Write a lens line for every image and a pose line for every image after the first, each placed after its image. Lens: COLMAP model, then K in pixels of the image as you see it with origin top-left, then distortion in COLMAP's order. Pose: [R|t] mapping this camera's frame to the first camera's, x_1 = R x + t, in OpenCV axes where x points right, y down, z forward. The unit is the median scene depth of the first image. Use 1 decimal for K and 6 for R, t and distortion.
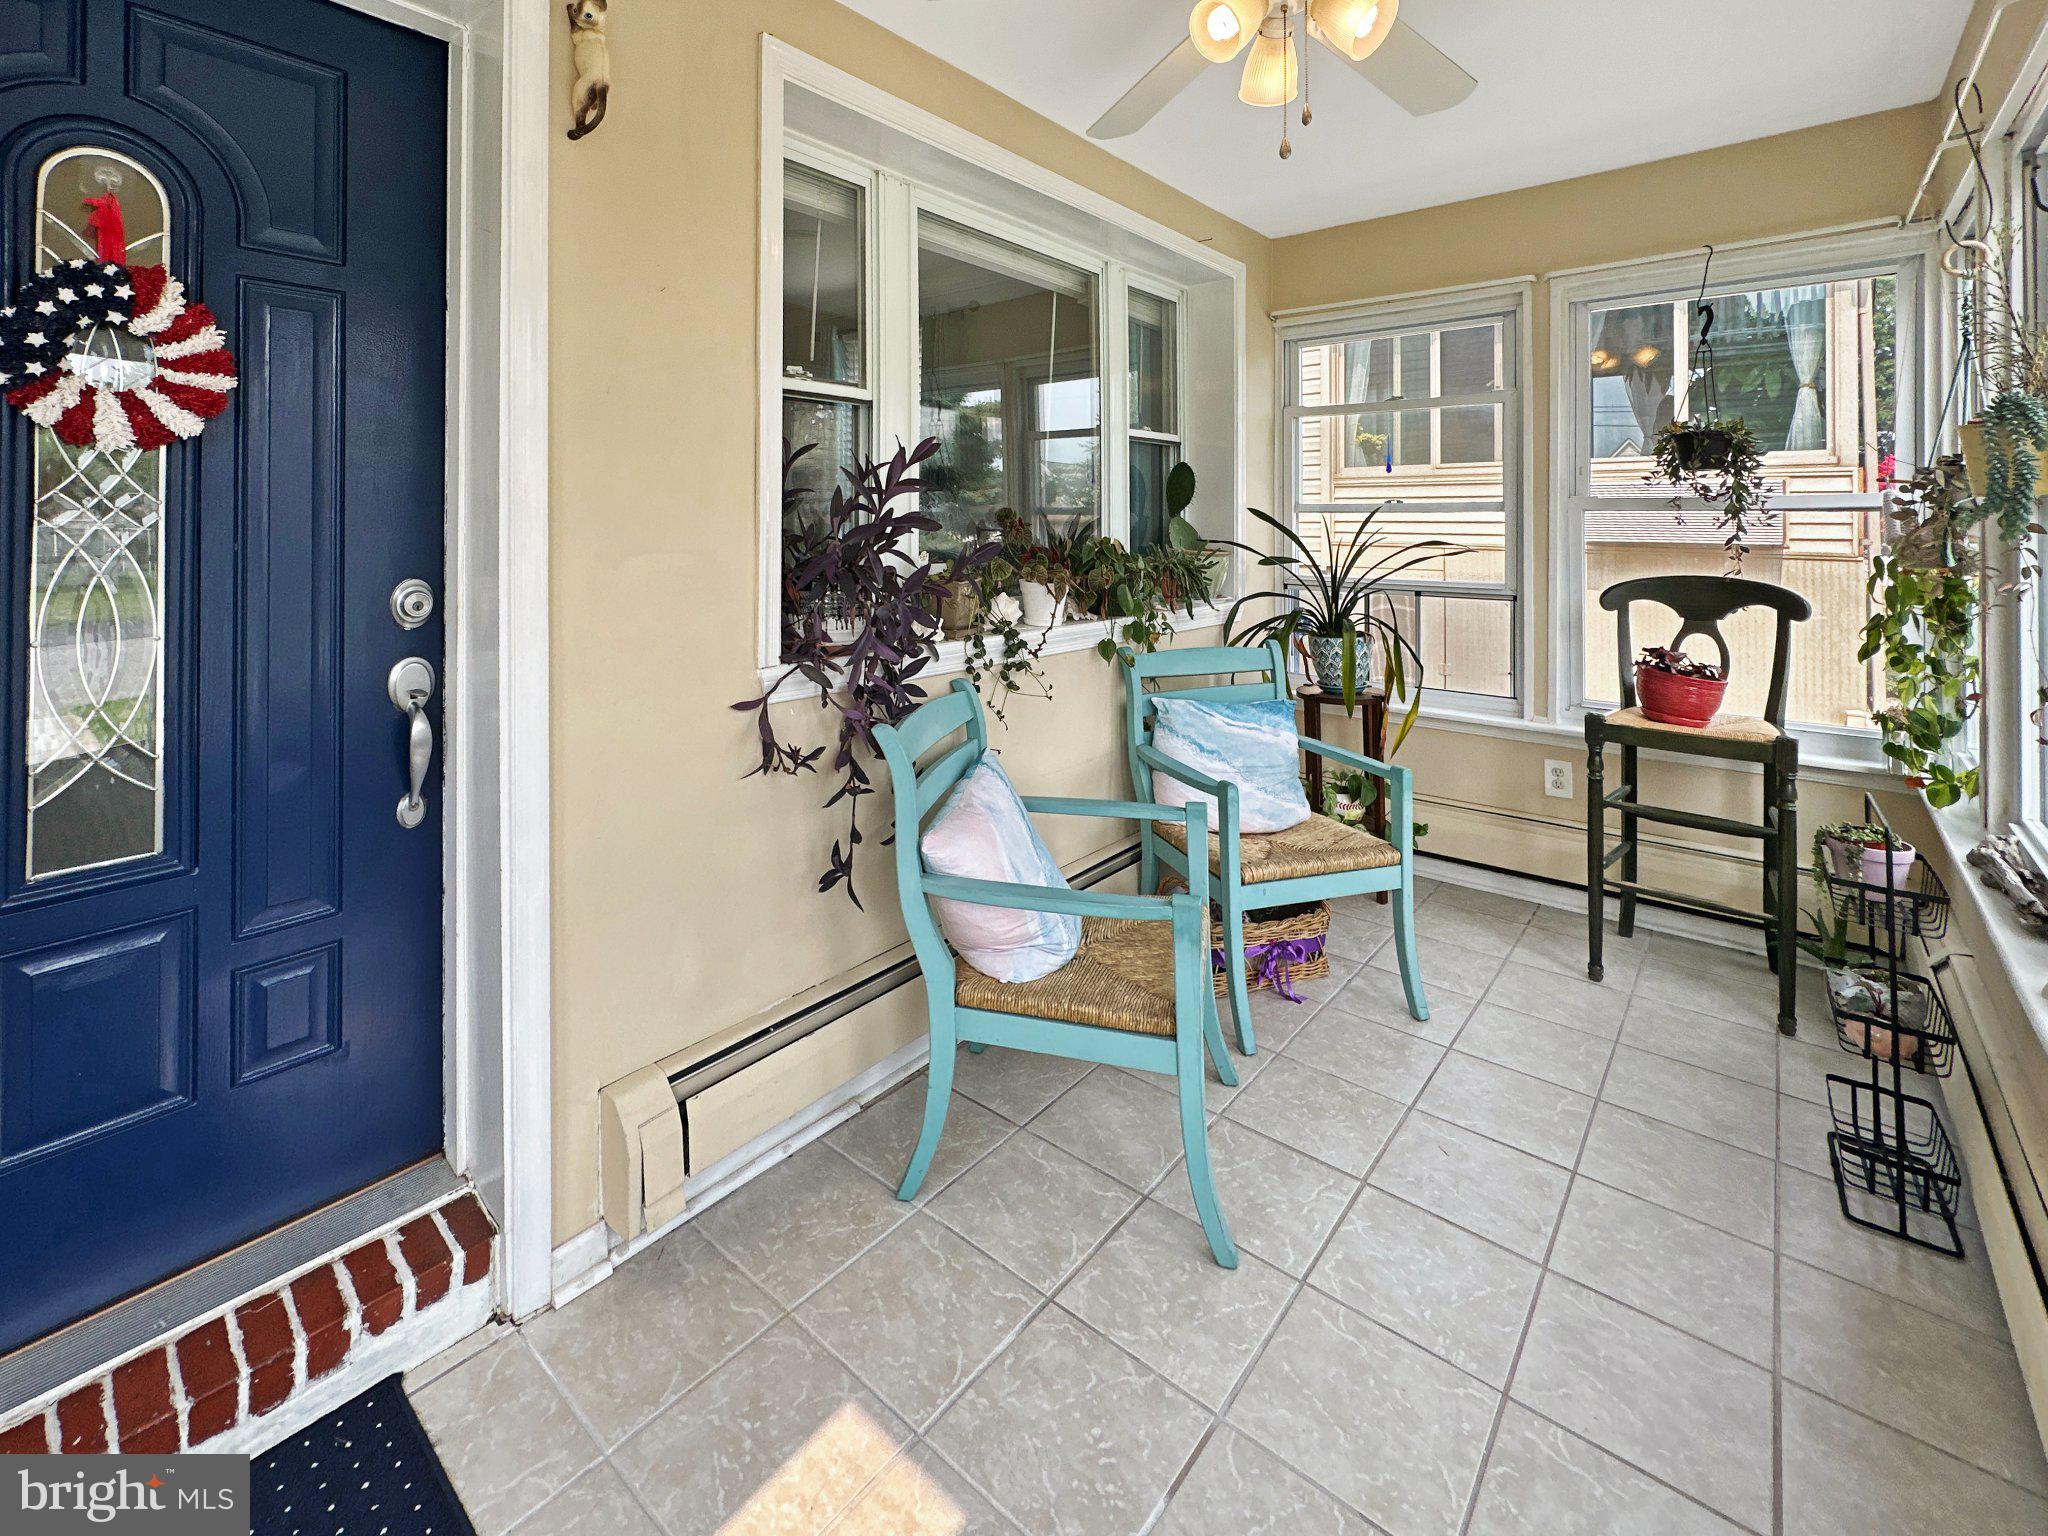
lens RADIAL K [[877.7, 0, 1024.0], [0, 877.7, 768.0], [0, 0, 1]] dist [-0.000728, -0.000229]
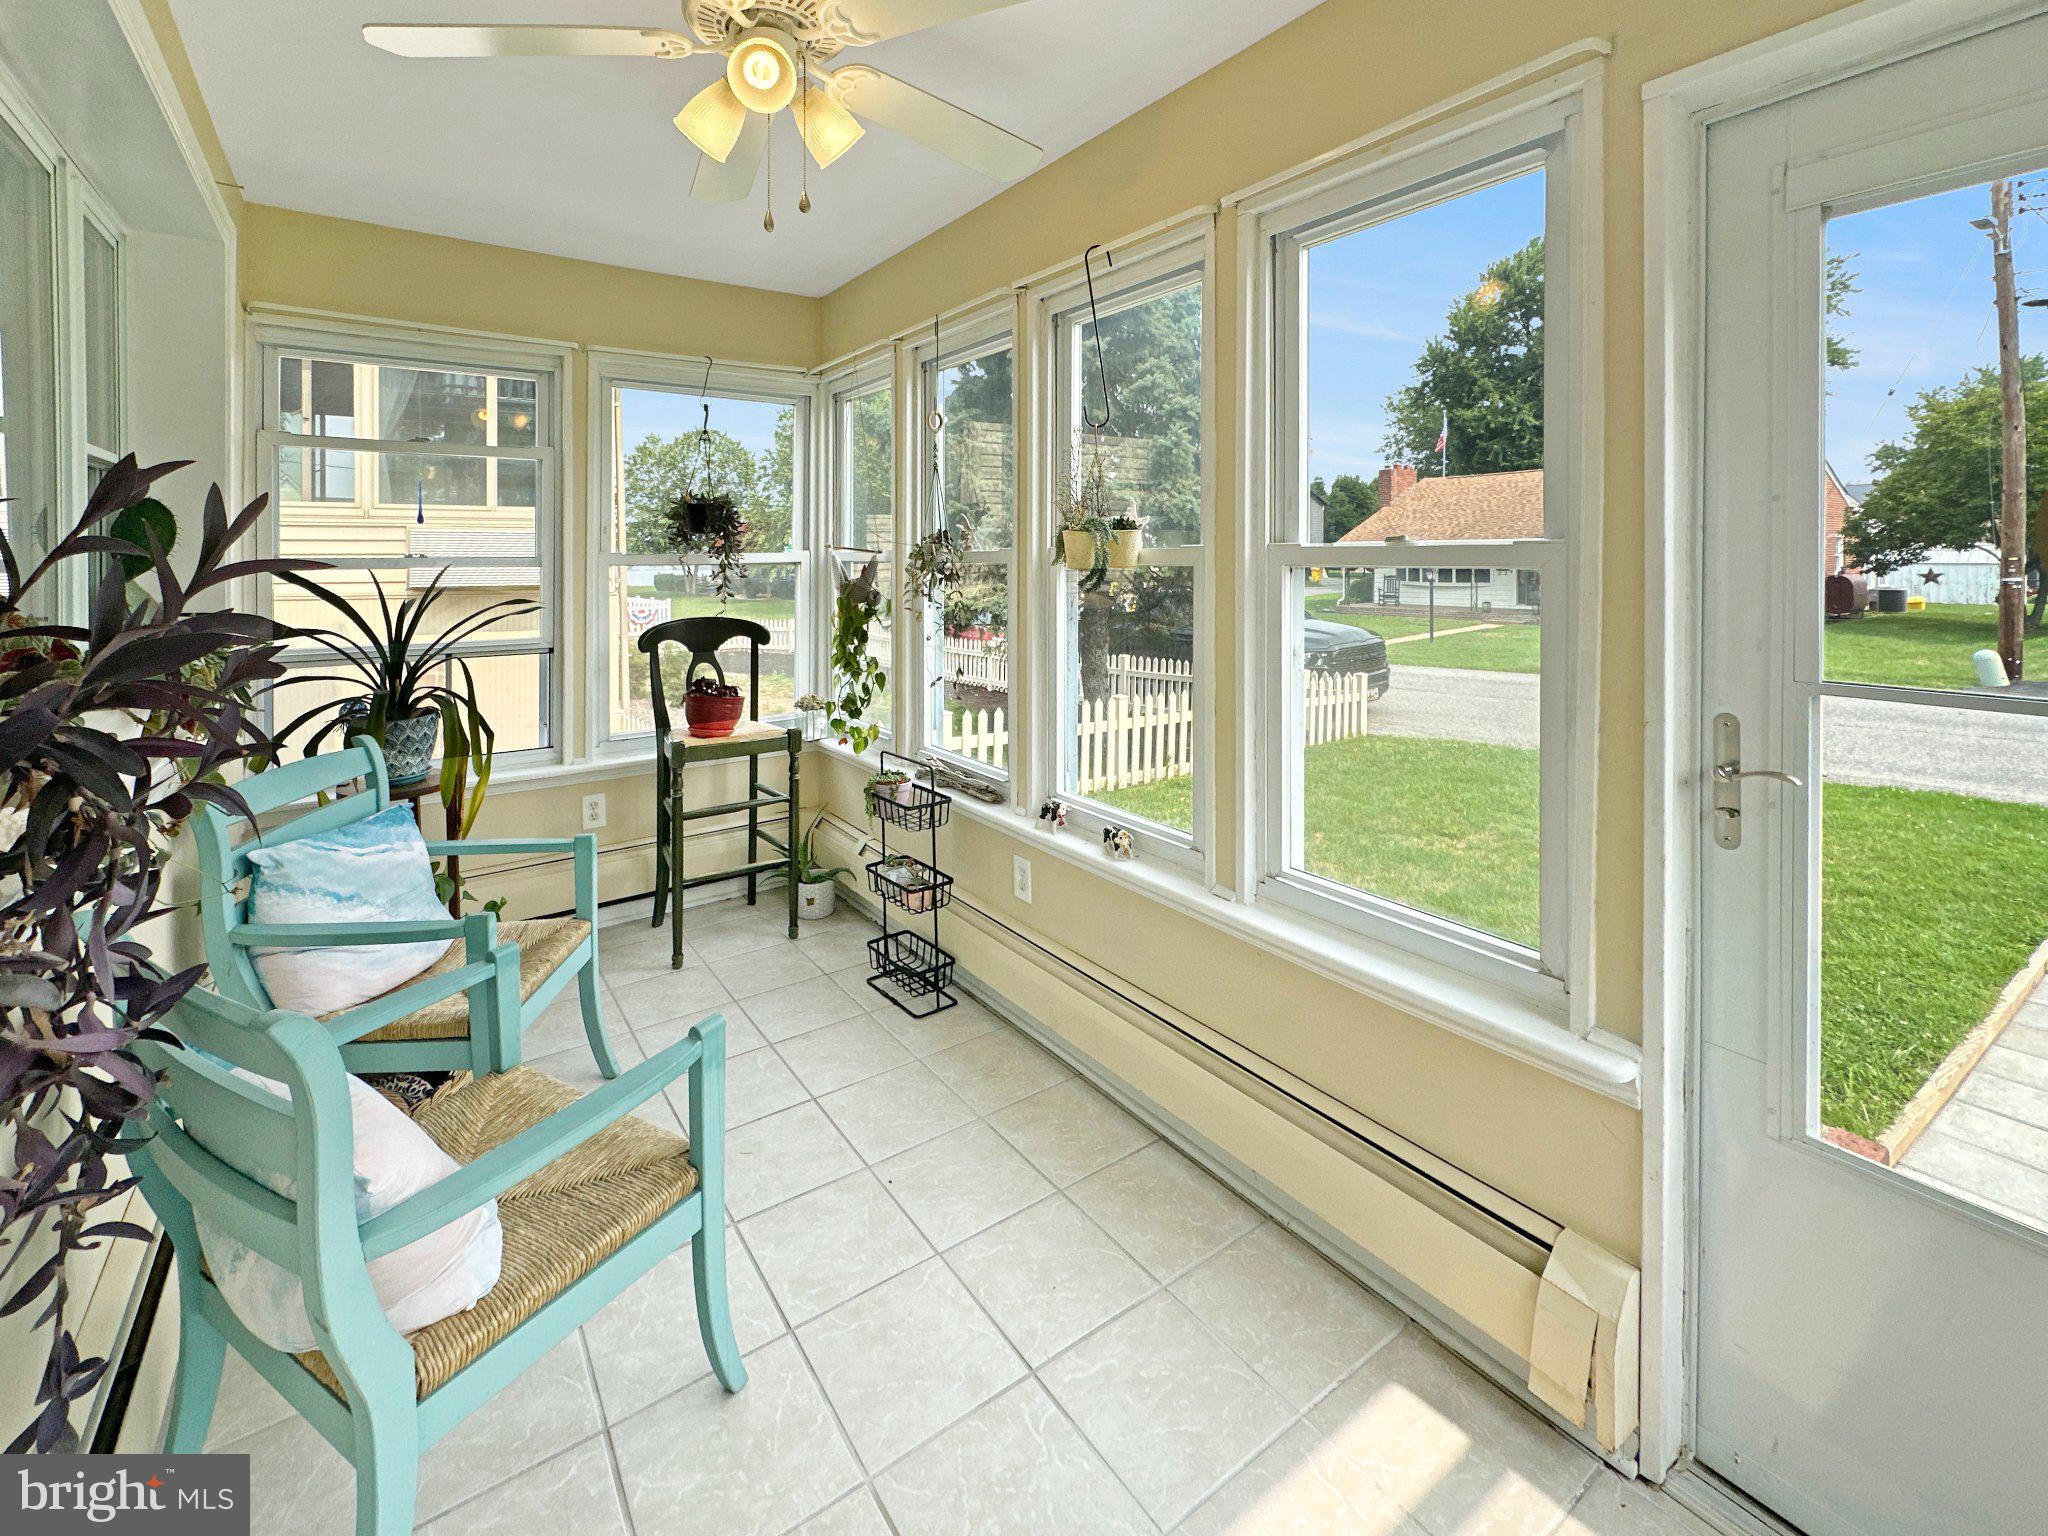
lens RADIAL K [[829.6, 0, 1019.4], [0, 829.6, 792.1], [0, 0, 1]] dist [-0.044147, 0.000085]
pose [[0.241102, -0.253494, 0.936809, -0.255712], [0.254973, 0.947921, 0.190880, -0.087853], [-0.936407, 0.192839, 0.293180, 0.271864]]
